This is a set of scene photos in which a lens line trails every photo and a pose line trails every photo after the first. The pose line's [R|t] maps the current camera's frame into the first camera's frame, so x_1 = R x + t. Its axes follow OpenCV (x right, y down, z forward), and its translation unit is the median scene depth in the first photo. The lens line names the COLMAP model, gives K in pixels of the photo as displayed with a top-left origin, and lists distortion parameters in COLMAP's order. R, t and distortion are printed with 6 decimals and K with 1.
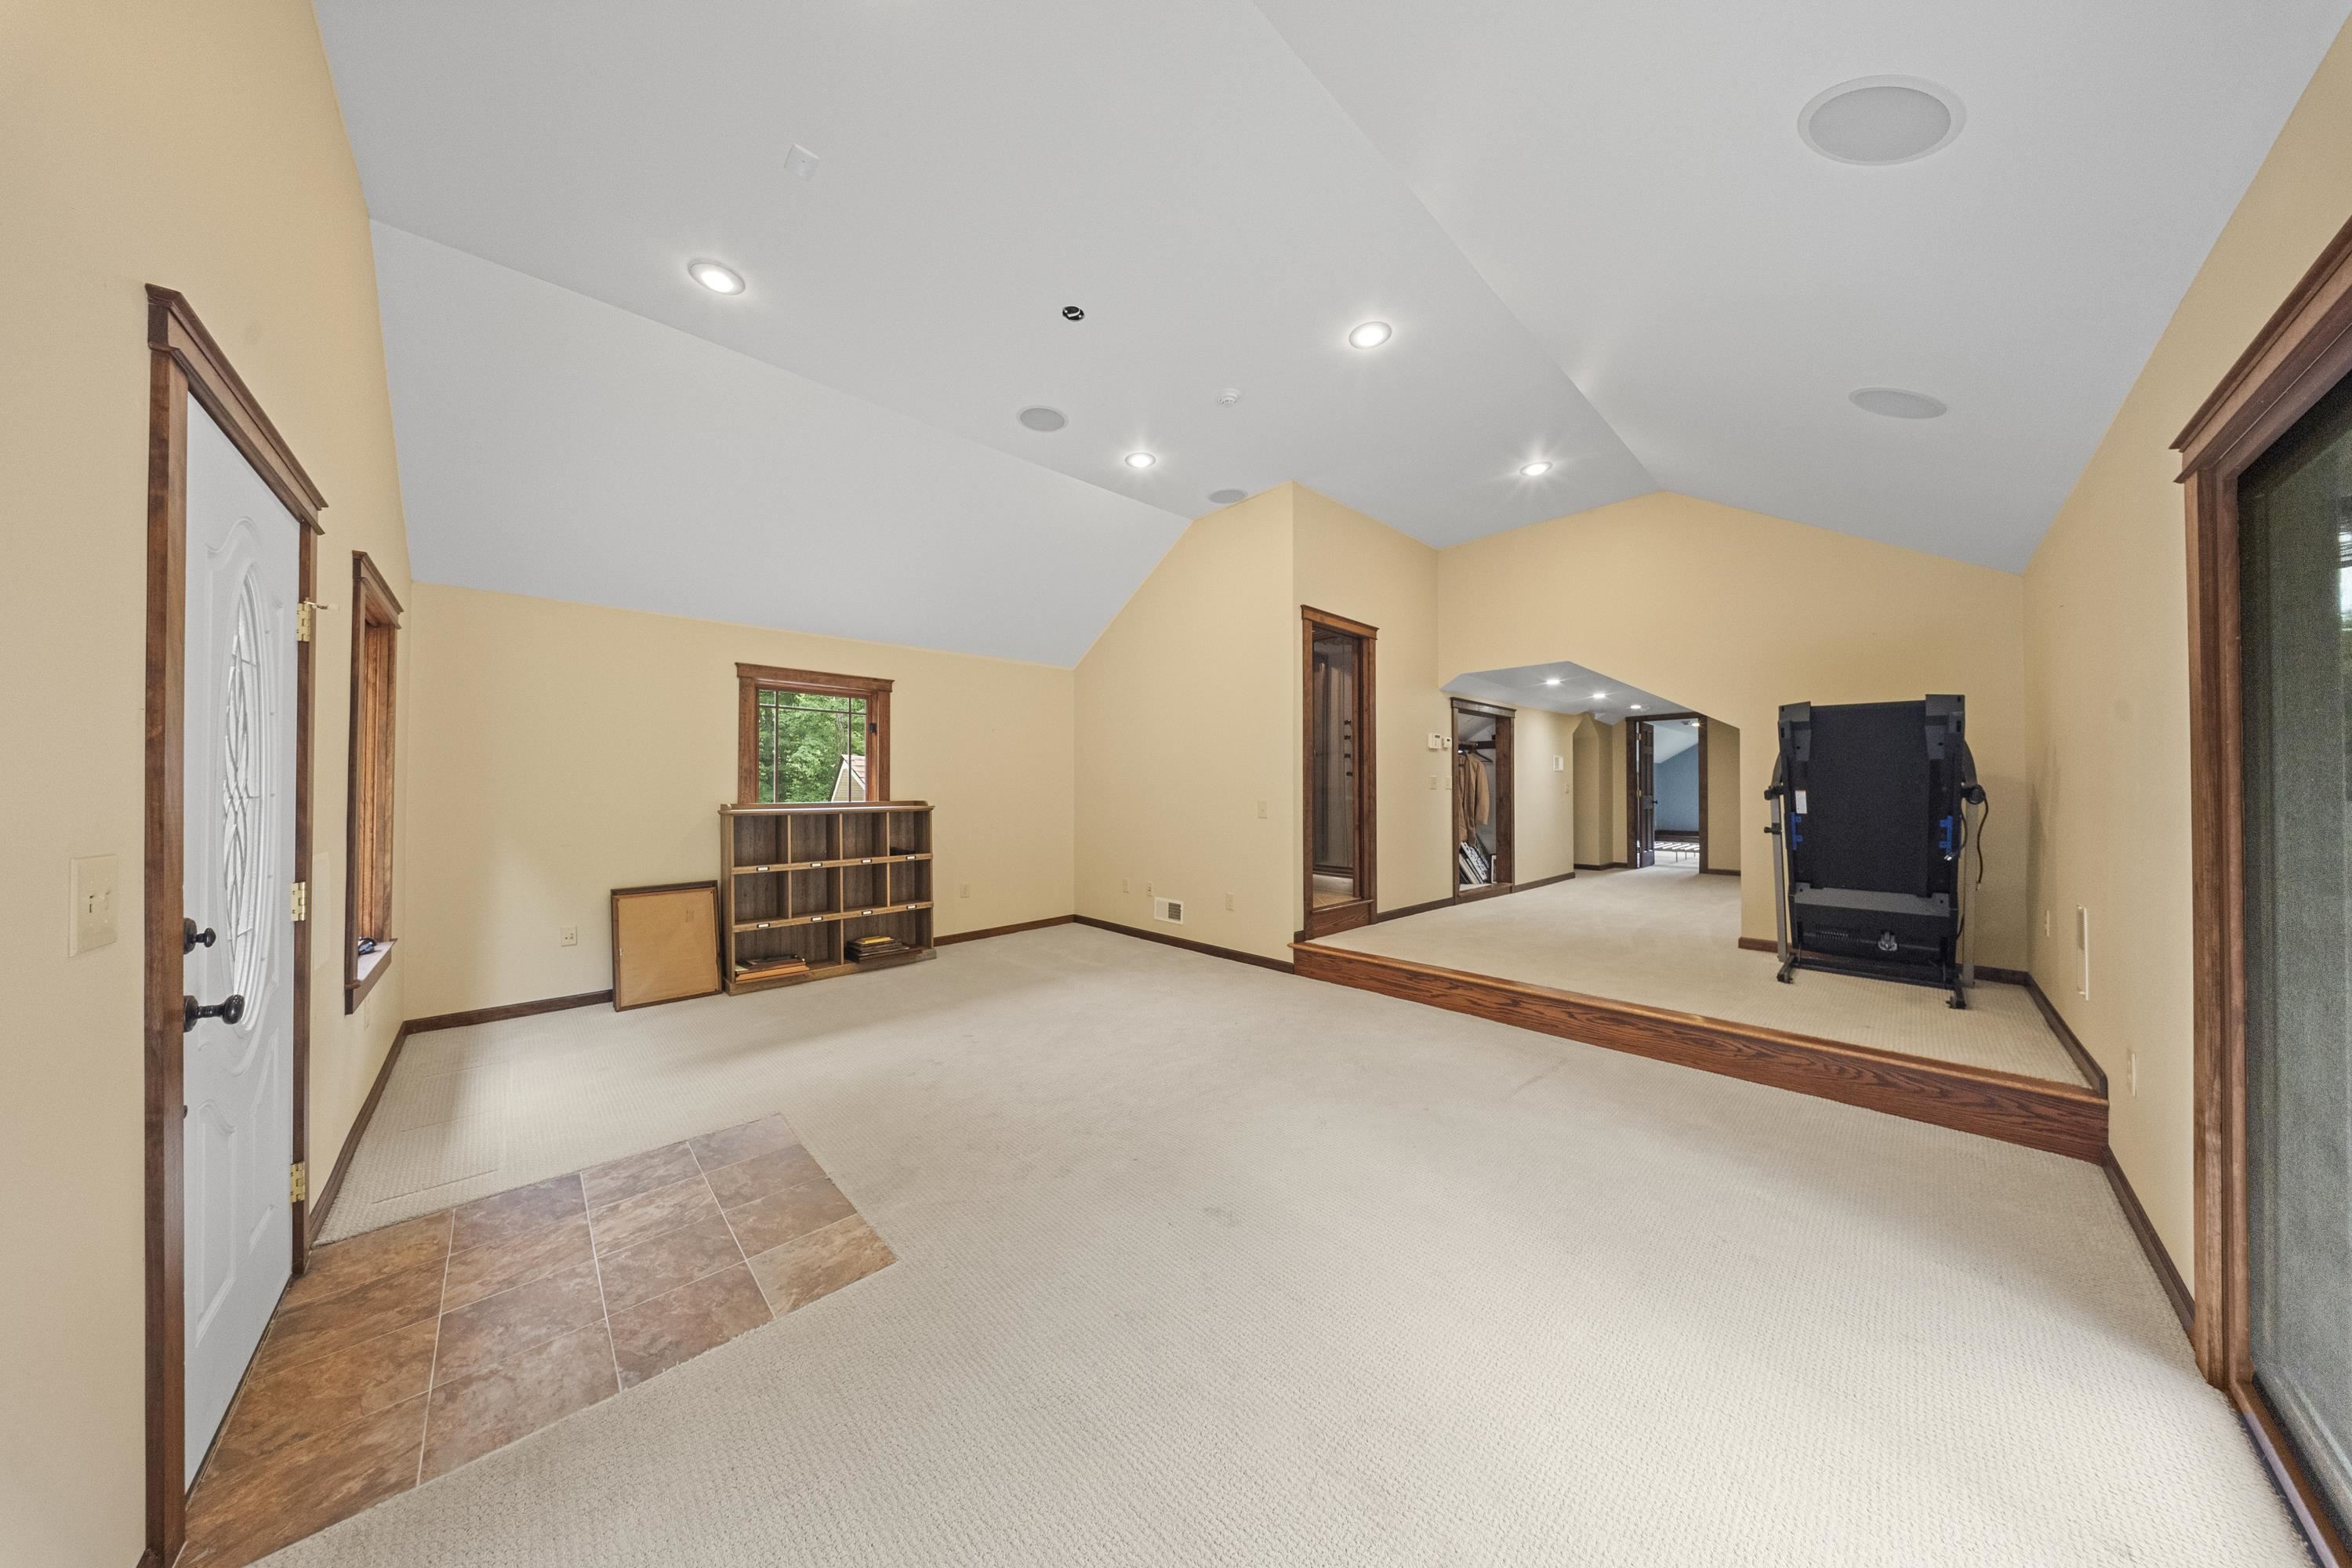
lens RADIAL K [[693.3, 0, 1162.6], [0, 693.3, 781.9], [0, 0, 1]] dist [-0.003478, -0.000233]
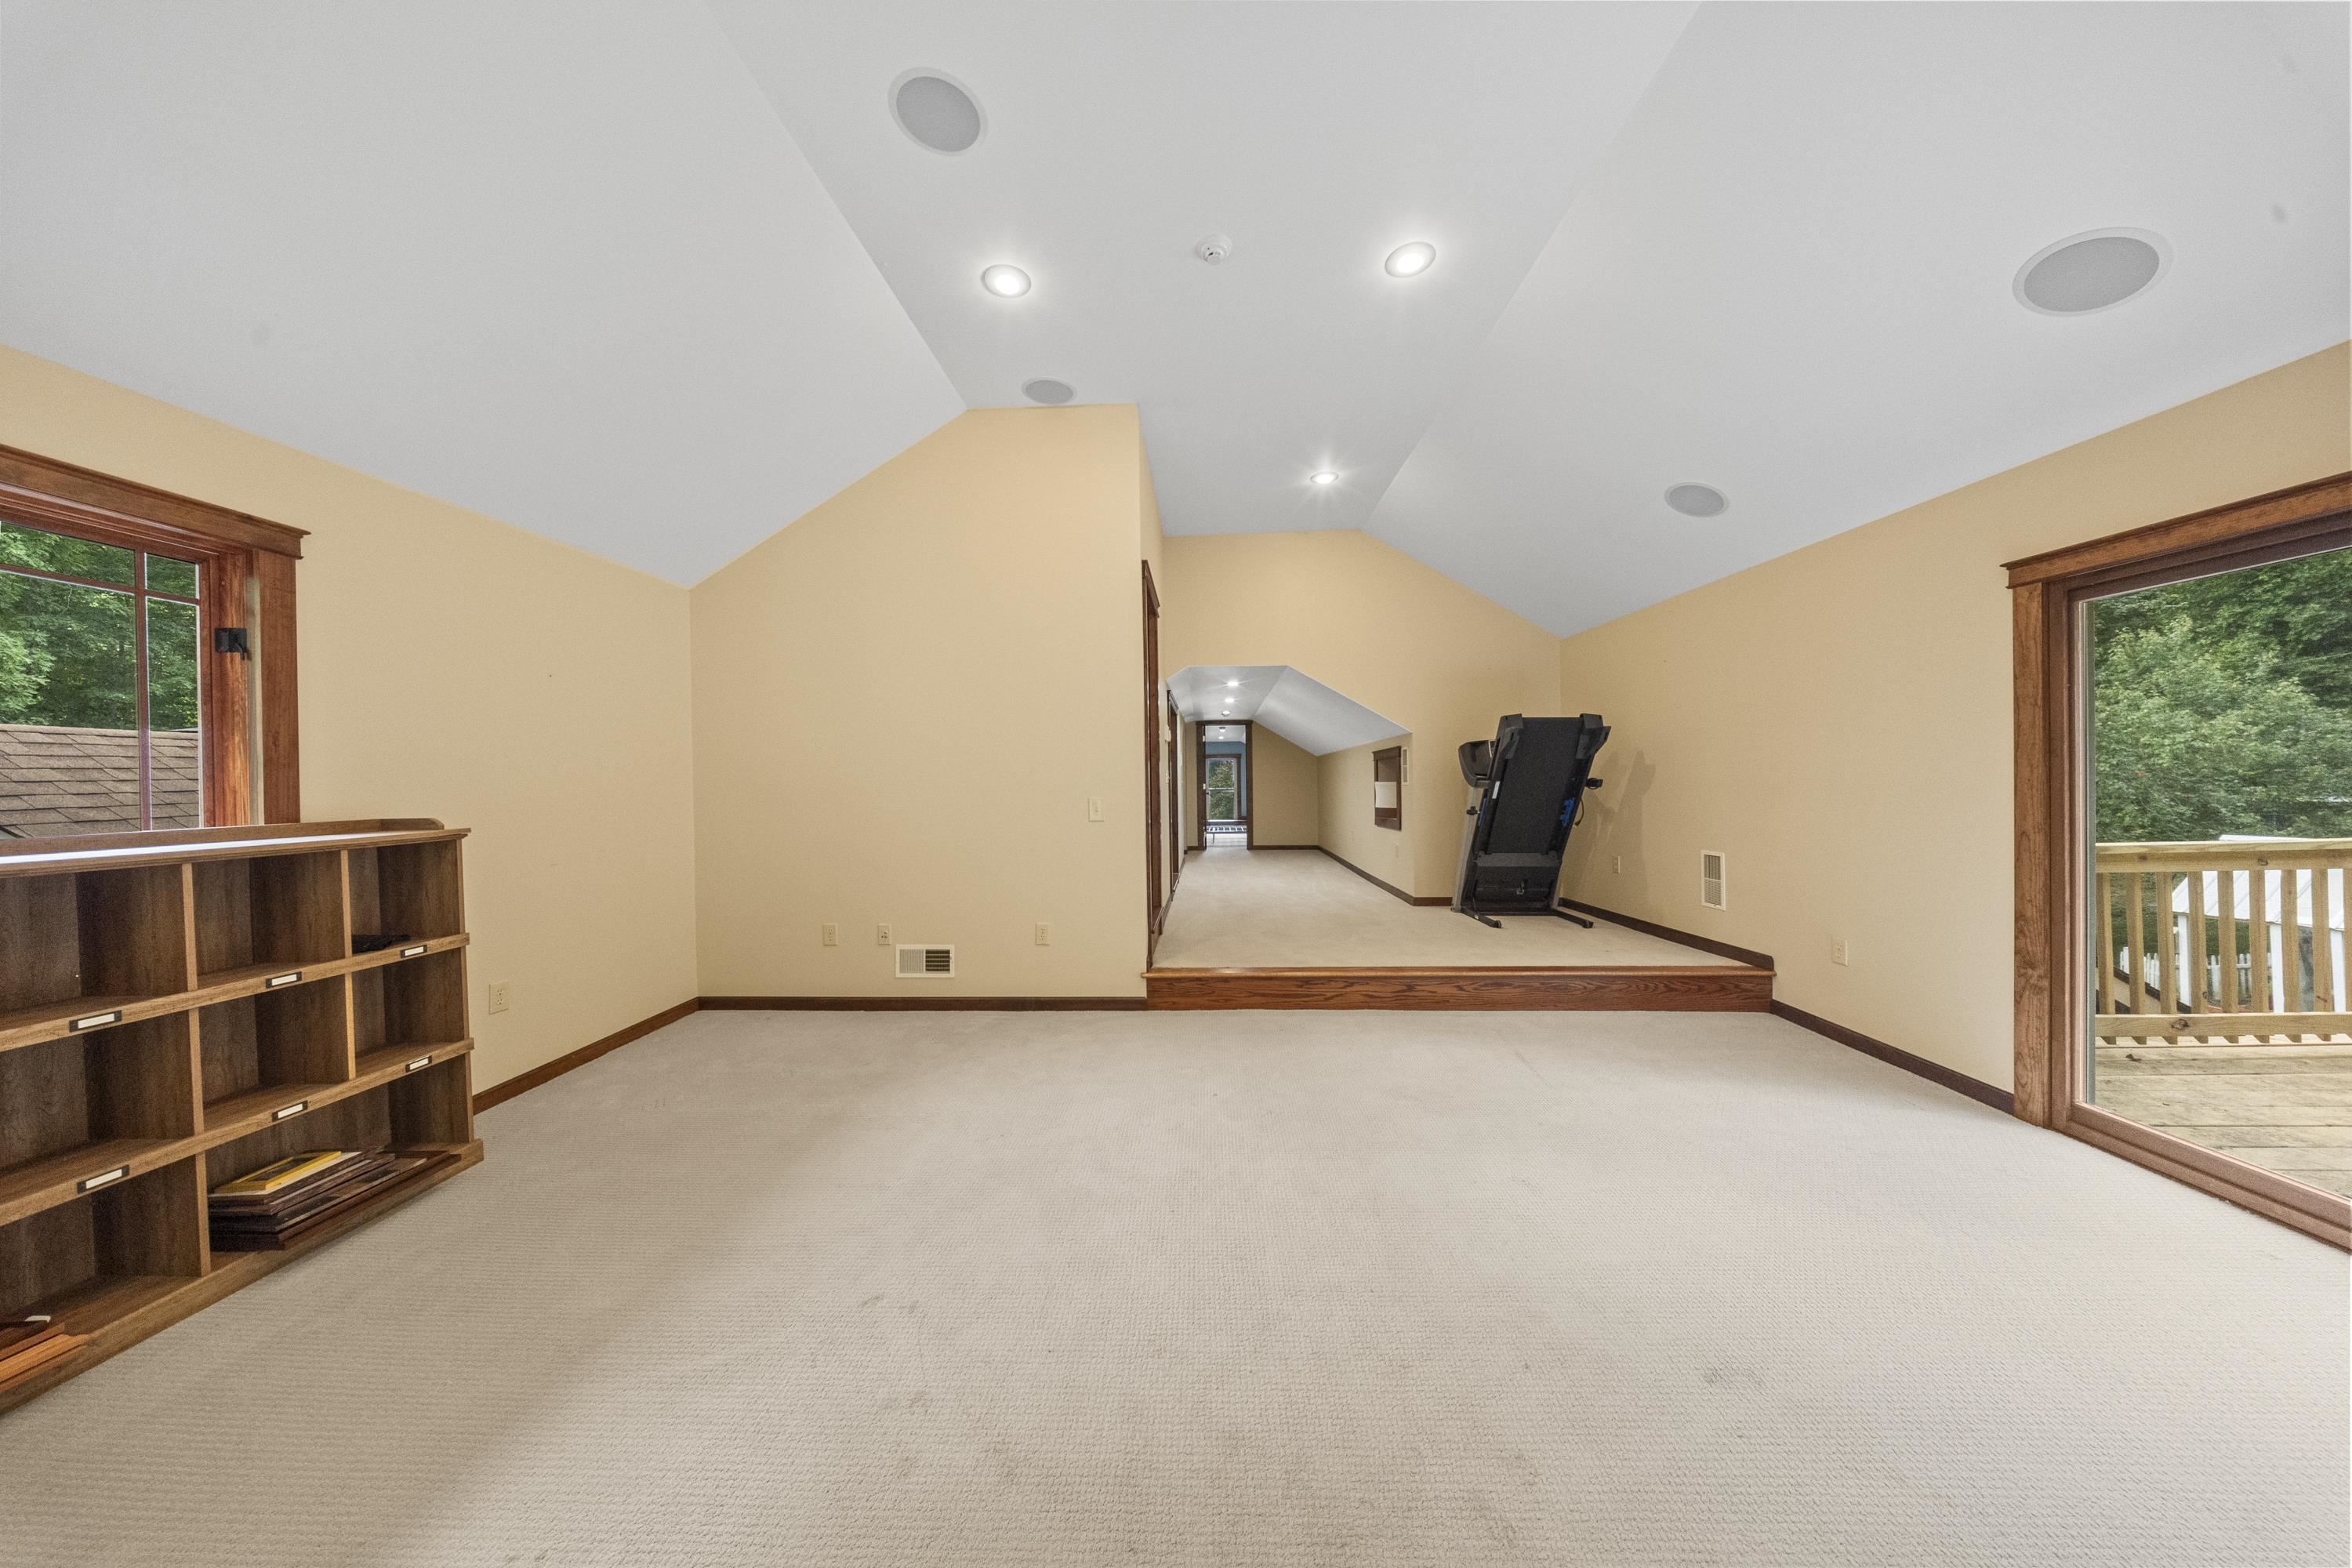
lens RADIAL K [[693.3, 0, 1175.8], [0, 693.3, 788.8], [0, 0, 1]] dist [-0.003478, -0.000233]
pose [[0.713021, -0.013825, 0.701006, -0.370345], [0.003048, 0.999857, 0.016618, 0.002545], [-0.701136, -0.009712, 0.712962, 0.409087]]
